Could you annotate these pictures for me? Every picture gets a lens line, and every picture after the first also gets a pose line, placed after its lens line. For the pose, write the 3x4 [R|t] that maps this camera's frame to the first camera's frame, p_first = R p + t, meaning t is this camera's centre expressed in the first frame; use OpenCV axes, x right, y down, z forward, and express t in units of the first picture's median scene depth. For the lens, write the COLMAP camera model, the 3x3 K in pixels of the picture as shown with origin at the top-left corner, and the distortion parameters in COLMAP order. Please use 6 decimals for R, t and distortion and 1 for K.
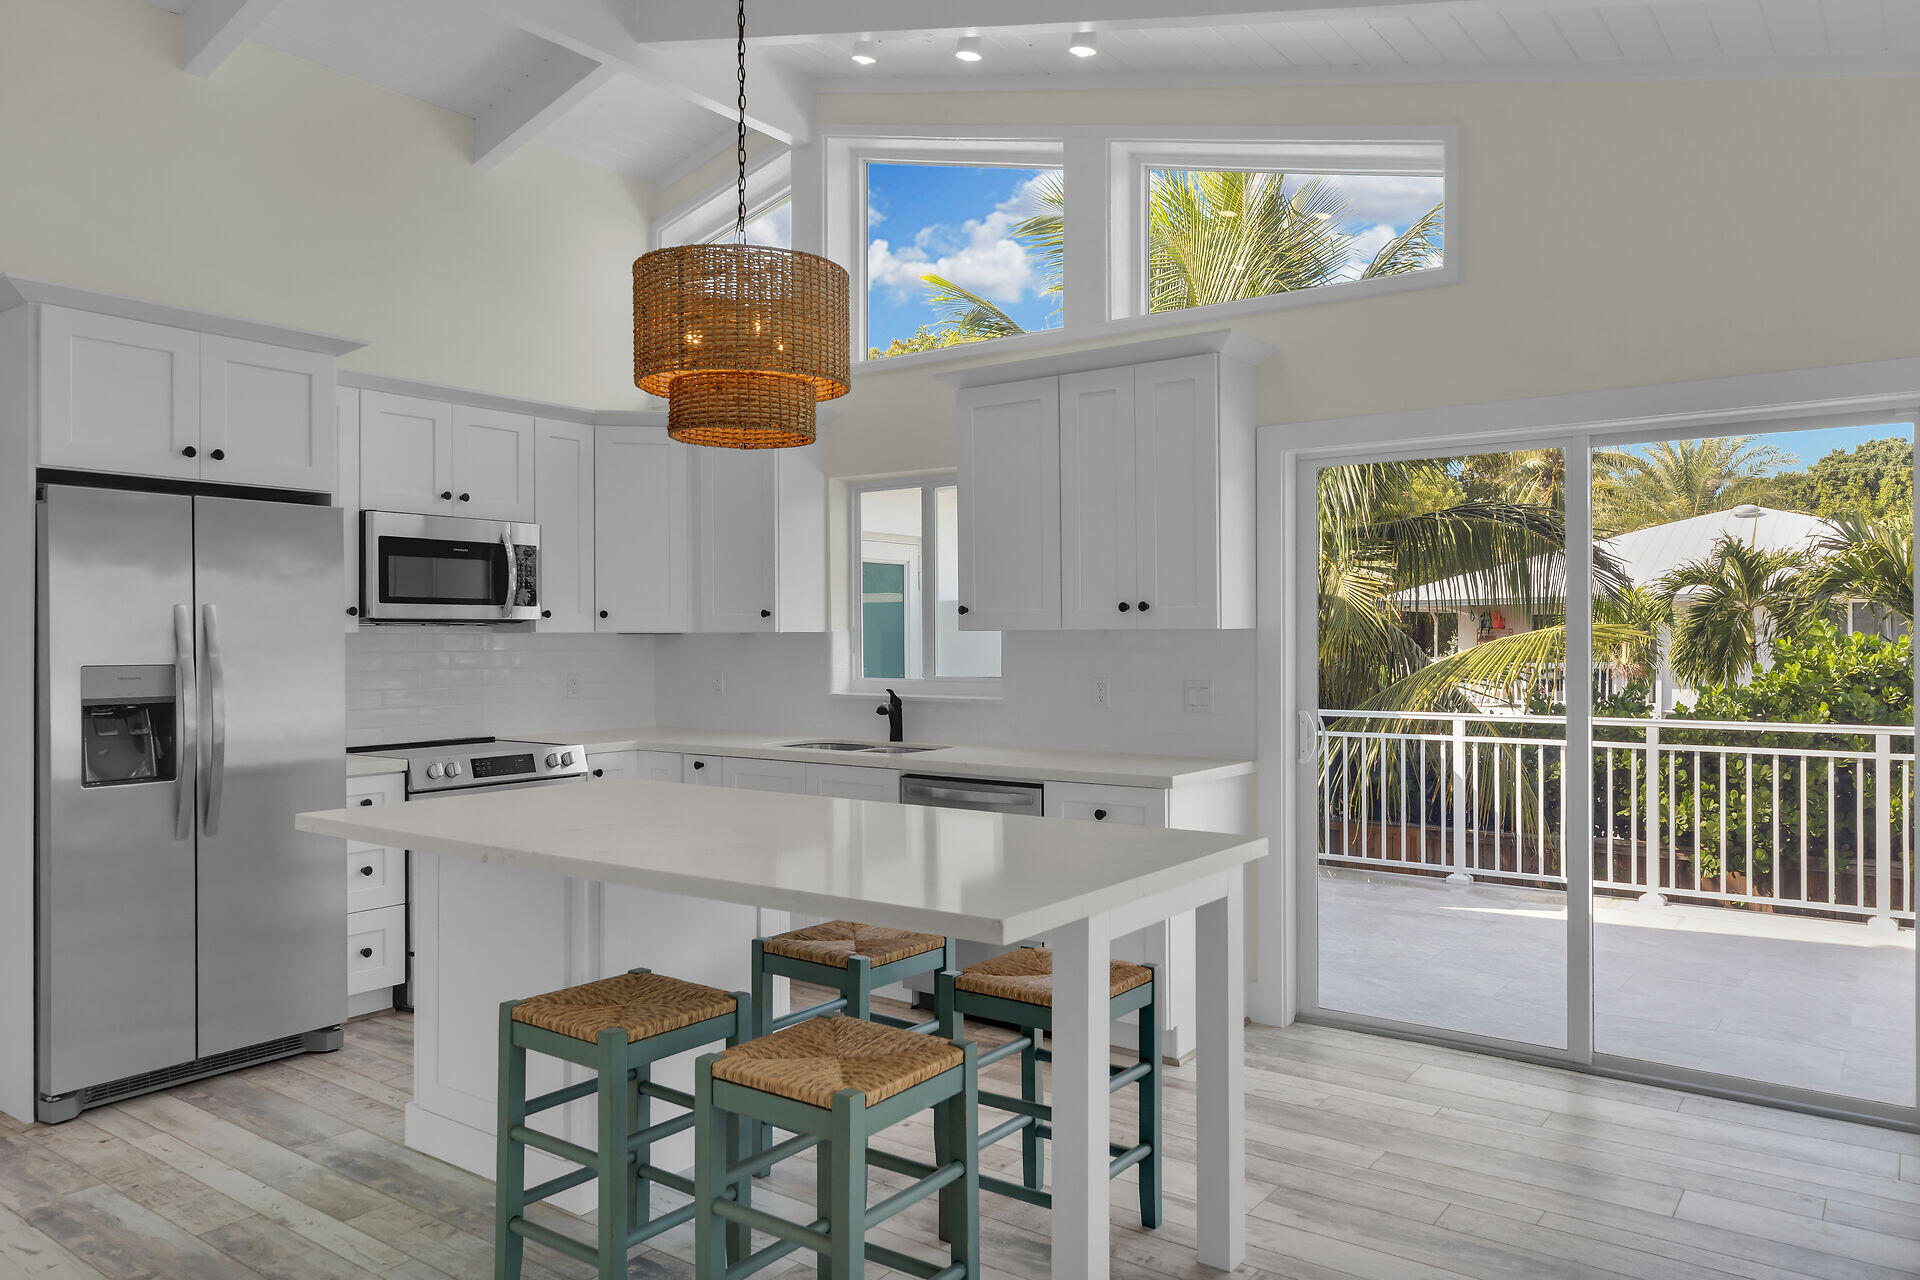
lens RADIAL K [[1294.3, 0, 971.8], [0, 1294.3, 639.7], [0, 0, 1]] dist [0.002959, 0.001669]
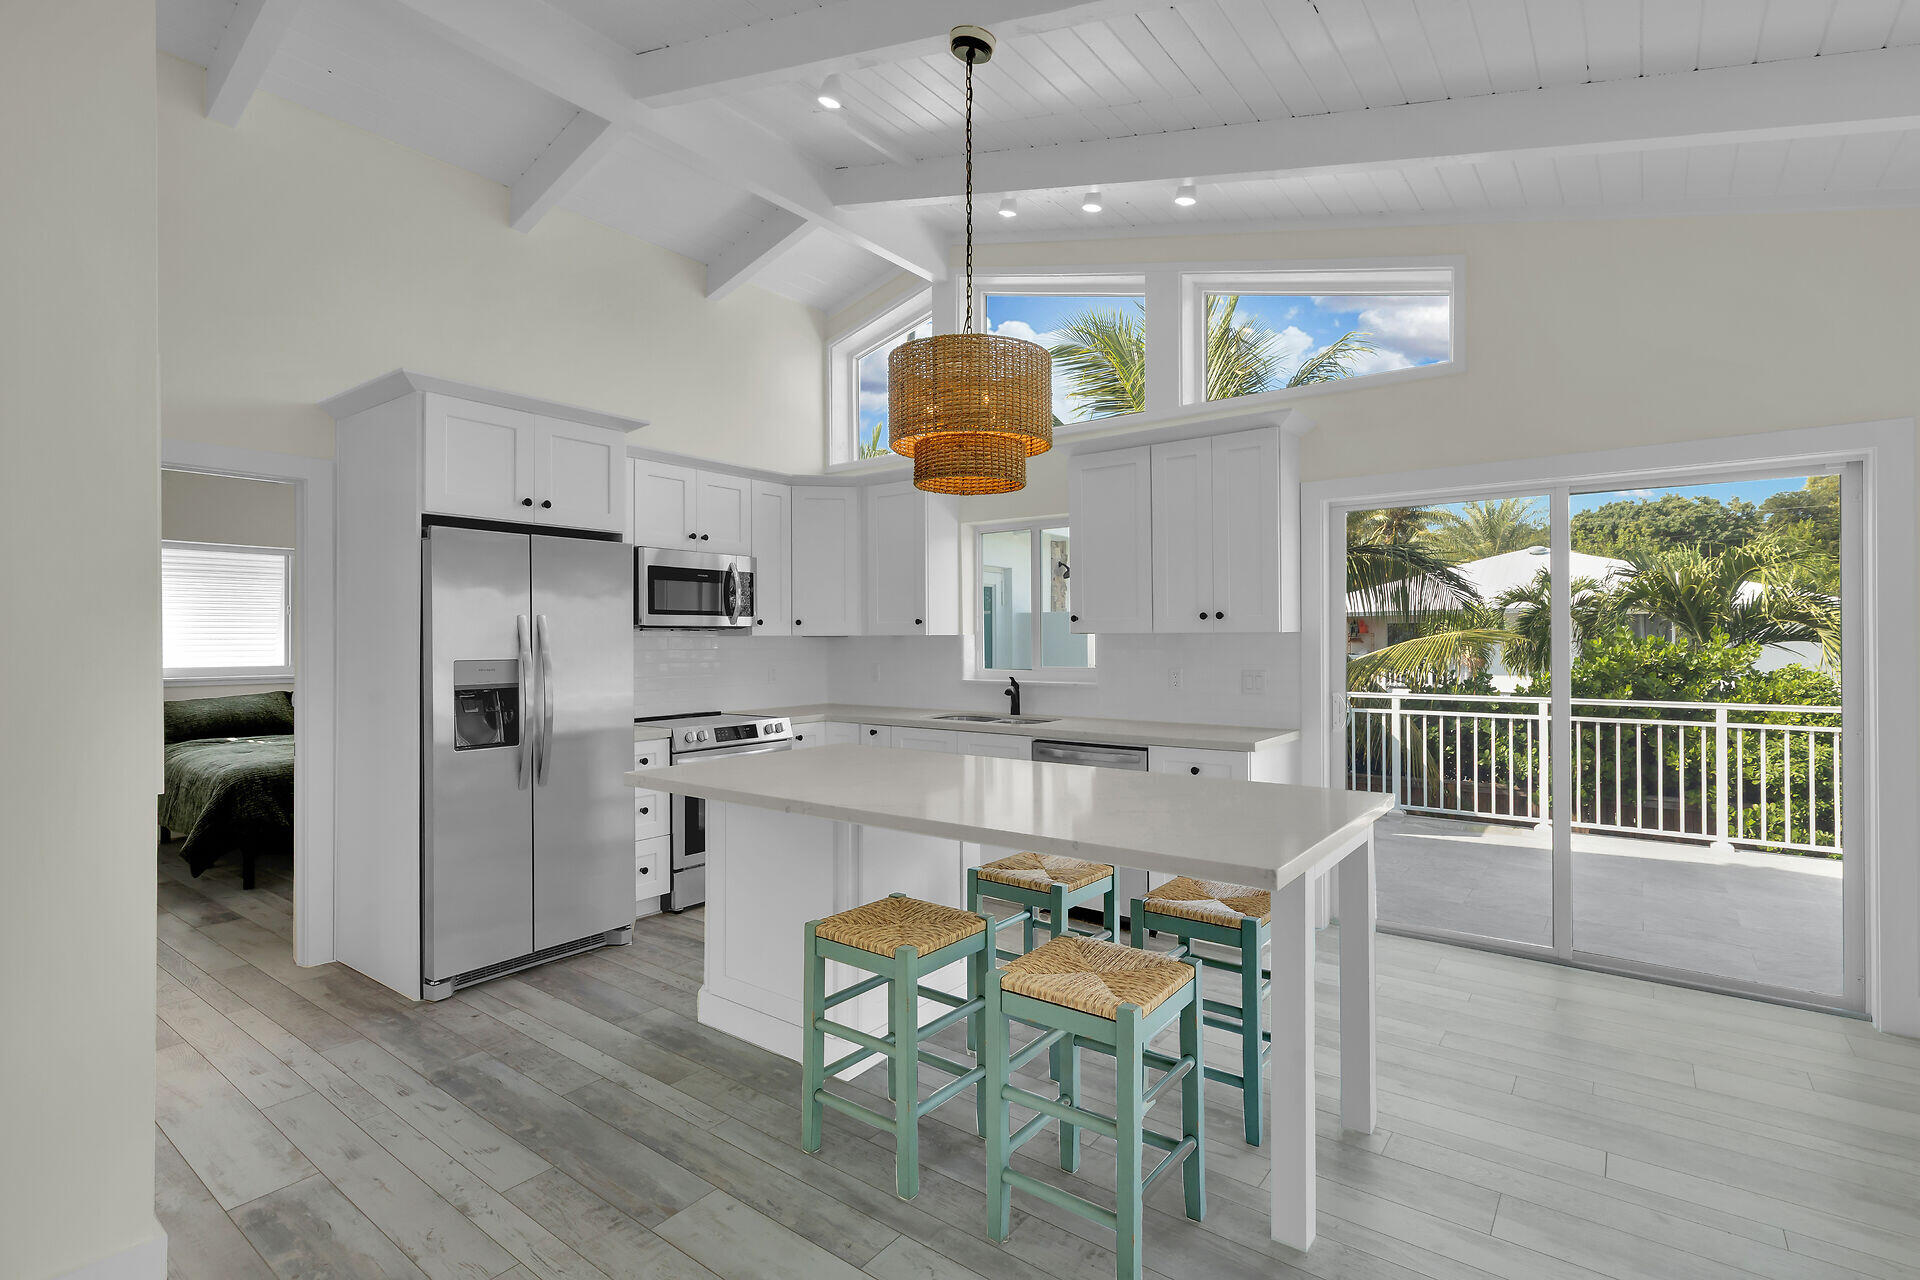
lens RADIAL K [[885.0, 0, 966.1], [0, 885.0, 640.2], [0, 0, 1]] dist [-0.000455, 0.000281]
pose [[0.999877, -0.000808, -0.015643, -0.120229], [0.000801, 1.000000, -0.000443, -0.000131], [0.015643, 0.000431, 0.999878, 0.077292]]
